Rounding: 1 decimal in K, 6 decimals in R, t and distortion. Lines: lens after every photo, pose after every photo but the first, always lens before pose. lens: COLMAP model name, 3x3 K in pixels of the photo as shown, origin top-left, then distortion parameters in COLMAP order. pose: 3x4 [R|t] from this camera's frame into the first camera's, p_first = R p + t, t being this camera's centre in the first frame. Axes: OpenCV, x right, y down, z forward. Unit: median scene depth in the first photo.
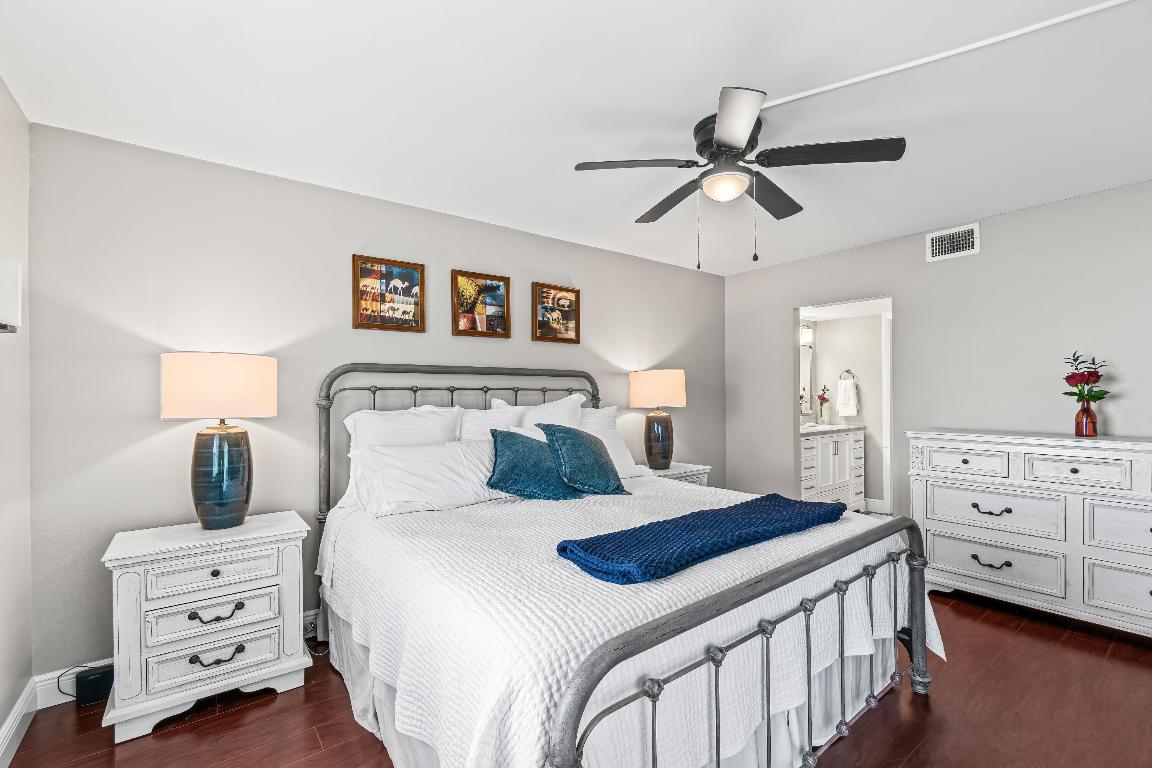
lens RADIAL K [[511.7, 0, 577.3], [0, 511.7, 389.9], [0, 0, 1]] dist [-0.002655, -0.000151]
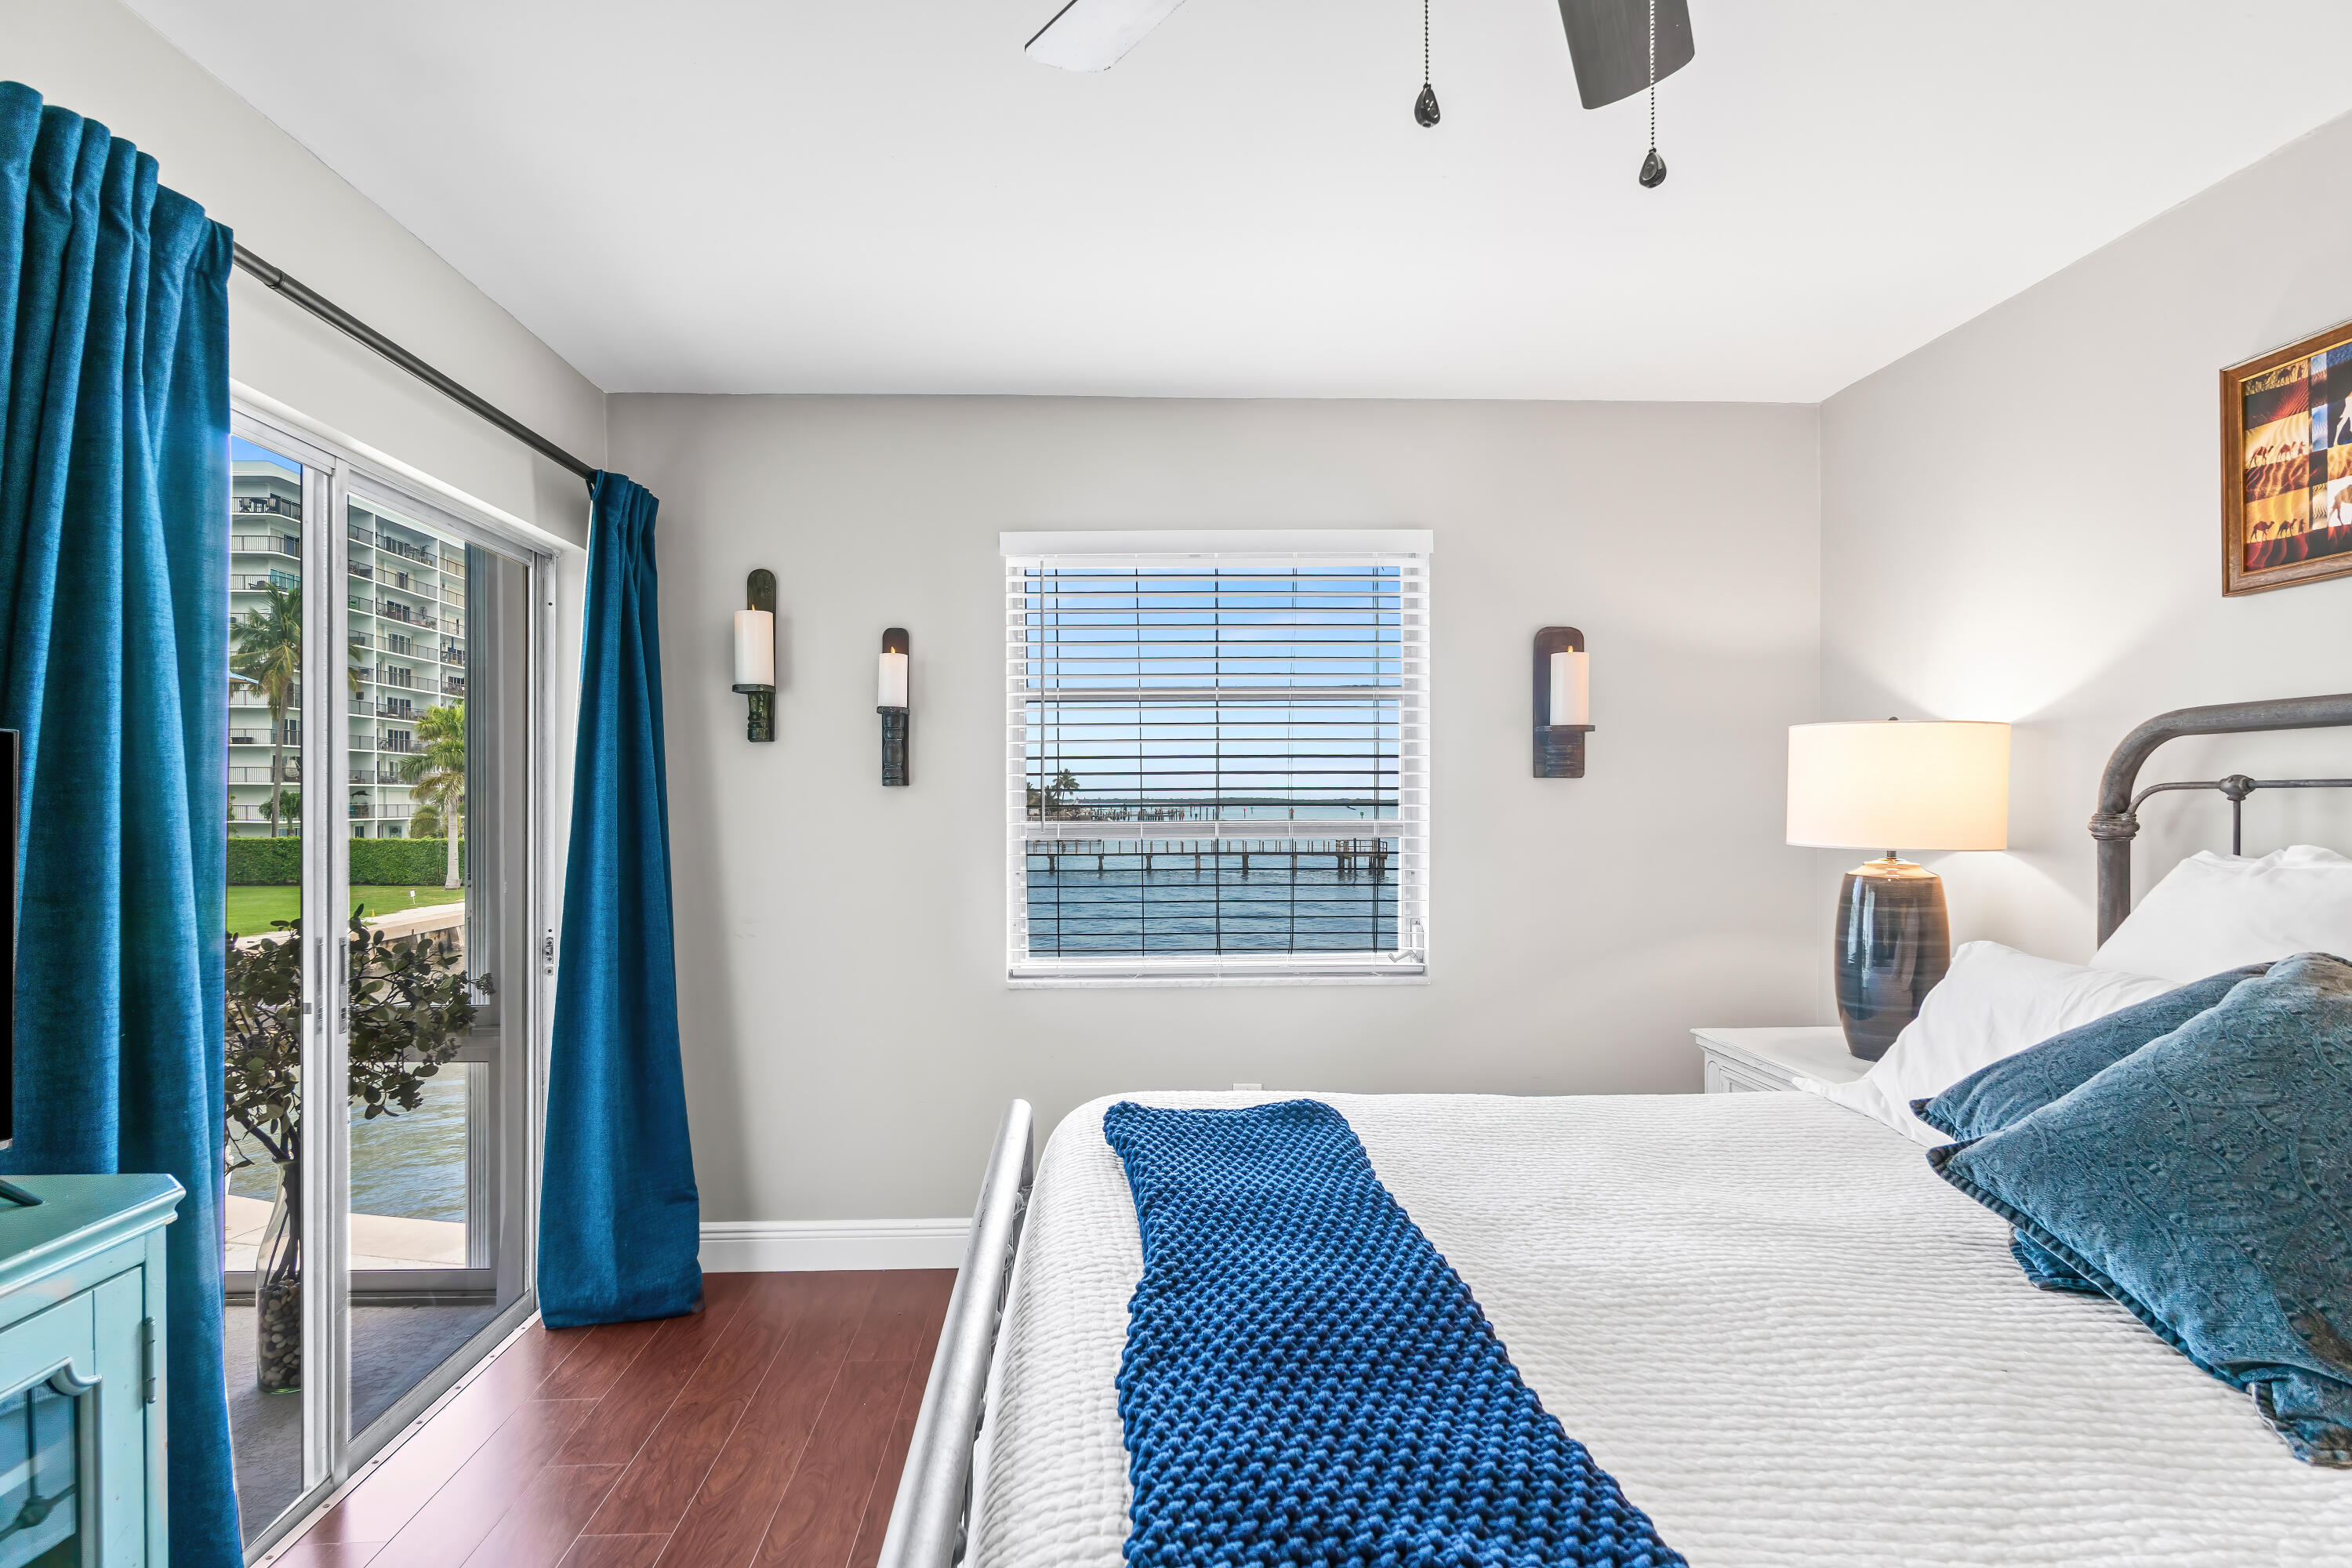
lens RADIAL K [[1234.8, 0, 1170.1], [0, 1234.8, 799.9], [0, 0, 1]] dist [0.005674, 0.002422]
pose [[-0.569963, 0.004964, -0.821655, 0.572386], [0.004352, 0.999986, 0.003022, 0.001611], [0.821659, -0.001853, -0.569976, 0.880973]]
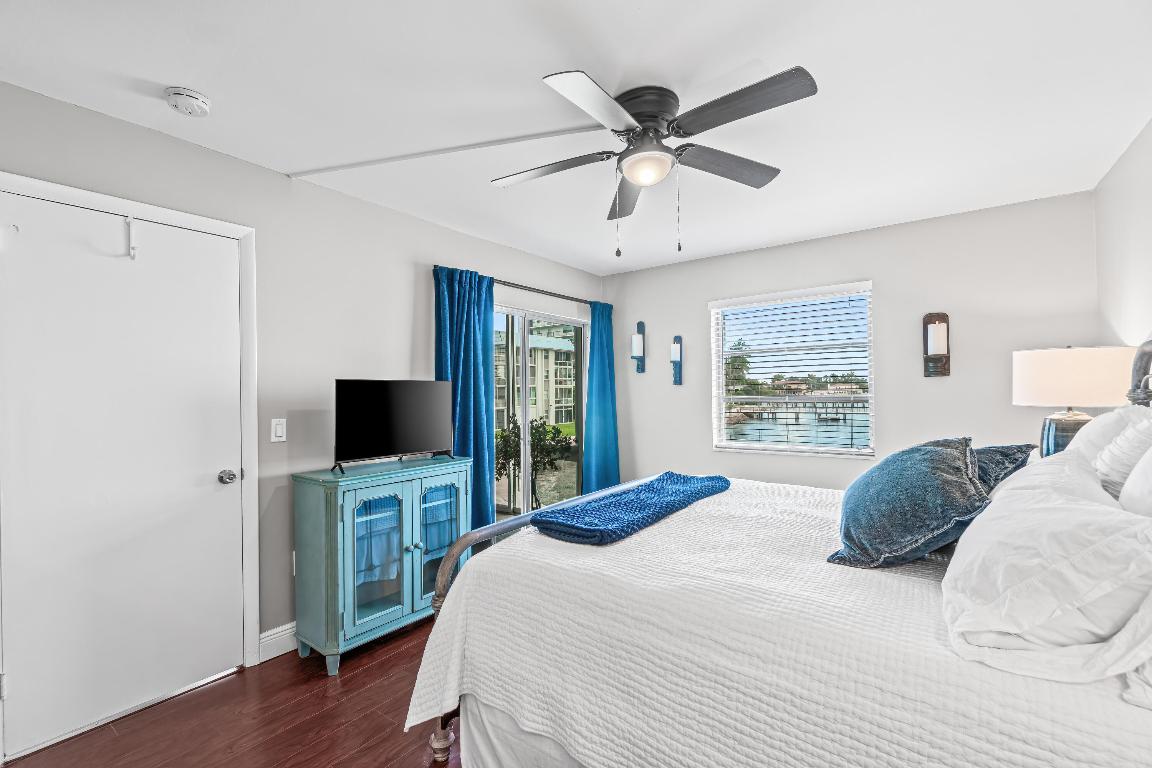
lens RADIAL K [[511.7, 0, 575.6], [0, 511.7, 386.3], [0, 0, 1]] dist [-0.002655, -0.000151]
pose [[-0.951820, 0.014502, -0.306315, 0.531372], [0.018642, 0.999770, -0.010593, 0.004499], [0.306091, -0.015793, -0.951871, 1.365142]]
